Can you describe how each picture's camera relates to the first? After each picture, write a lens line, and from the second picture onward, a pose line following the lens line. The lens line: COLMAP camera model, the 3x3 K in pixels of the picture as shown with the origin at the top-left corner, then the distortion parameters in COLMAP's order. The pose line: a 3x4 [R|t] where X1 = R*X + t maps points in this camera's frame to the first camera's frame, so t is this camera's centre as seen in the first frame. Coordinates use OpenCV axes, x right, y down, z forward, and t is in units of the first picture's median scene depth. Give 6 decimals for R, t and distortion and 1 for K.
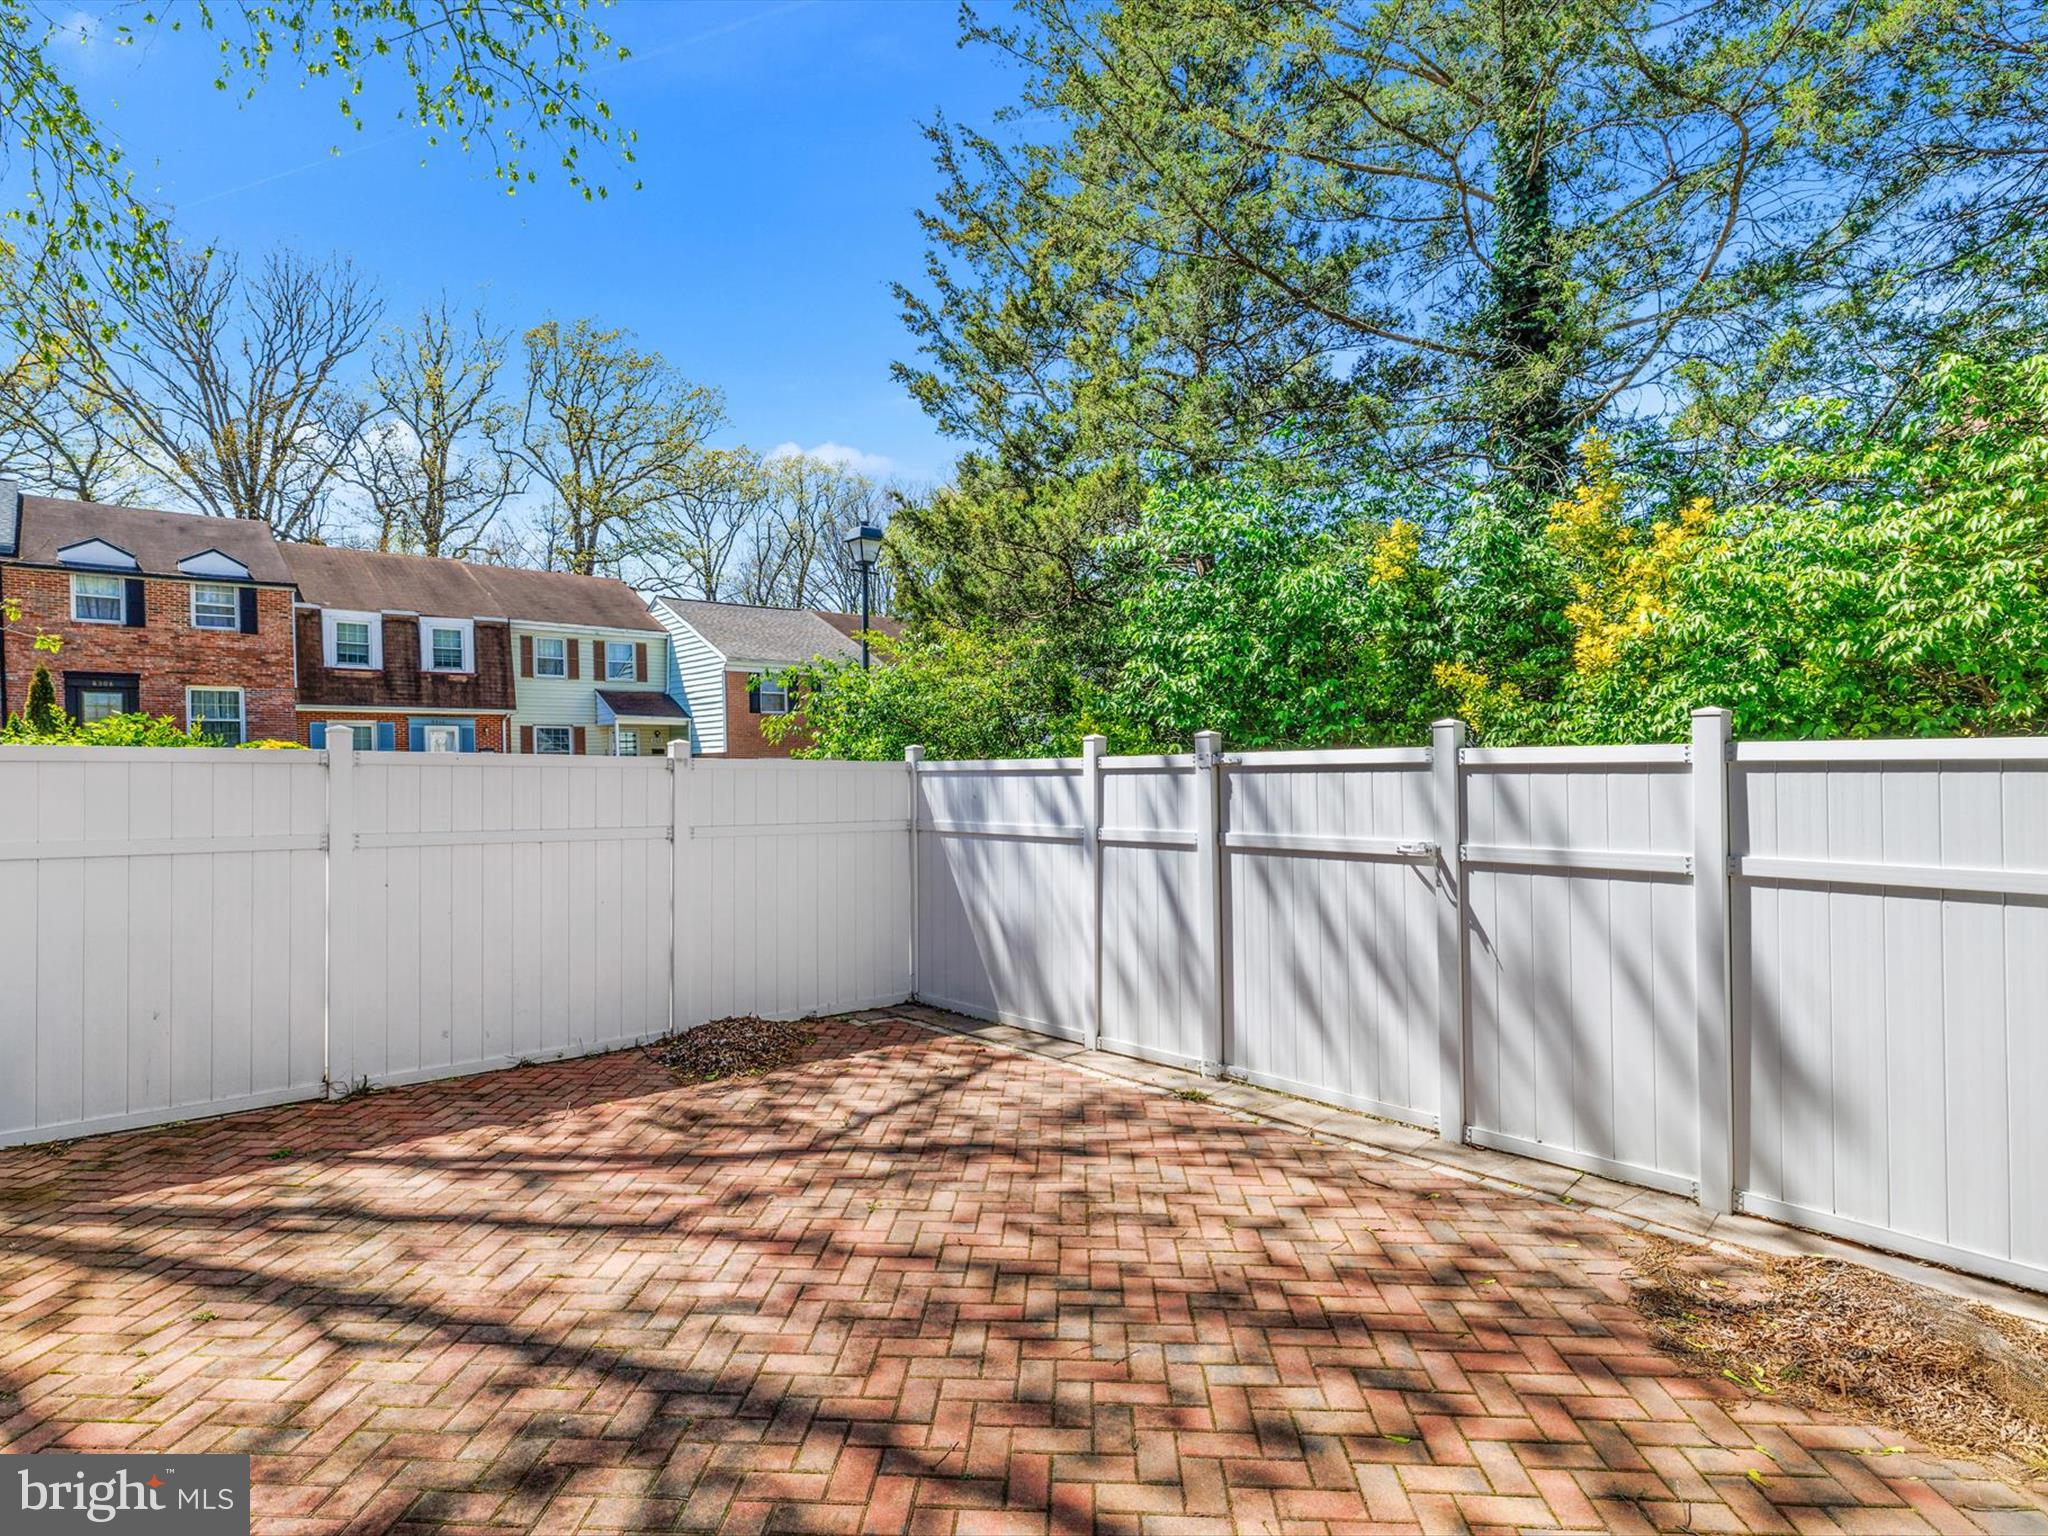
lens RADIAL K [[958.7, 0, 1023.5], [0, 958.7, 765.6], [0, 0, 1]] dist [-0.001485, 0.000121]
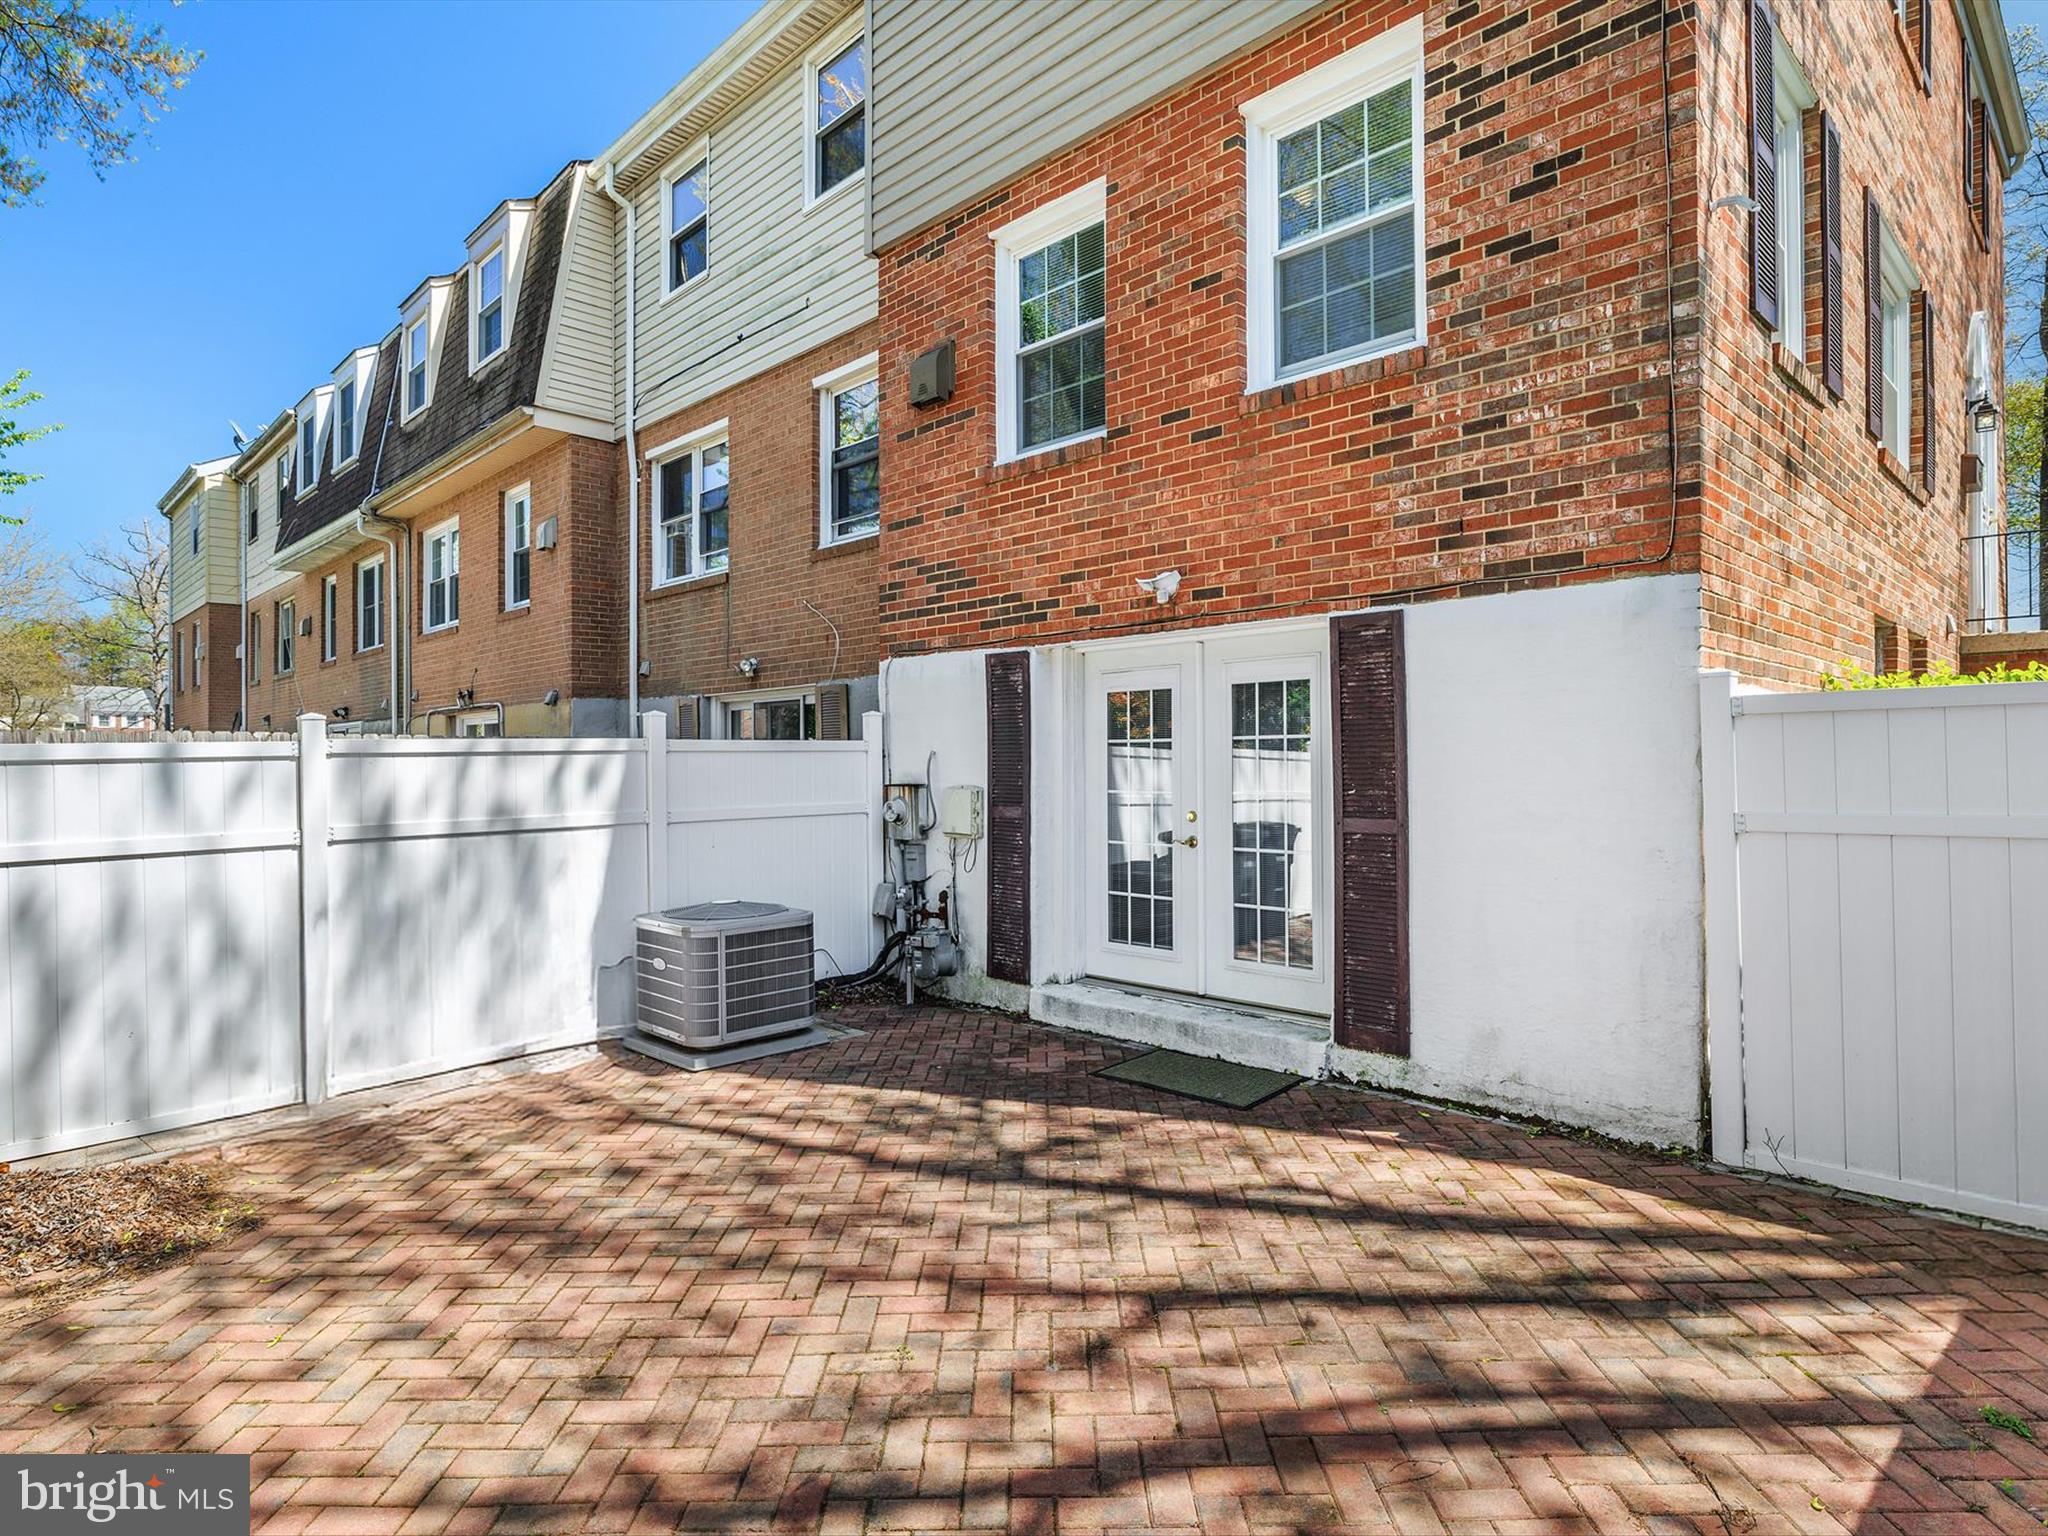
lens RADIAL K [[958.7, 0, 1023.5], [0, 958.7, 765.6], [0, 0, 1]] dist [-0.001485, 0.000121]
pose [[-0.998337, 0.026084, -0.051418, -0.276899], [0.025806, 0.999649, 0.006052, 0.017495], [0.051558, 0.004715, -0.998659, 2.173318]]
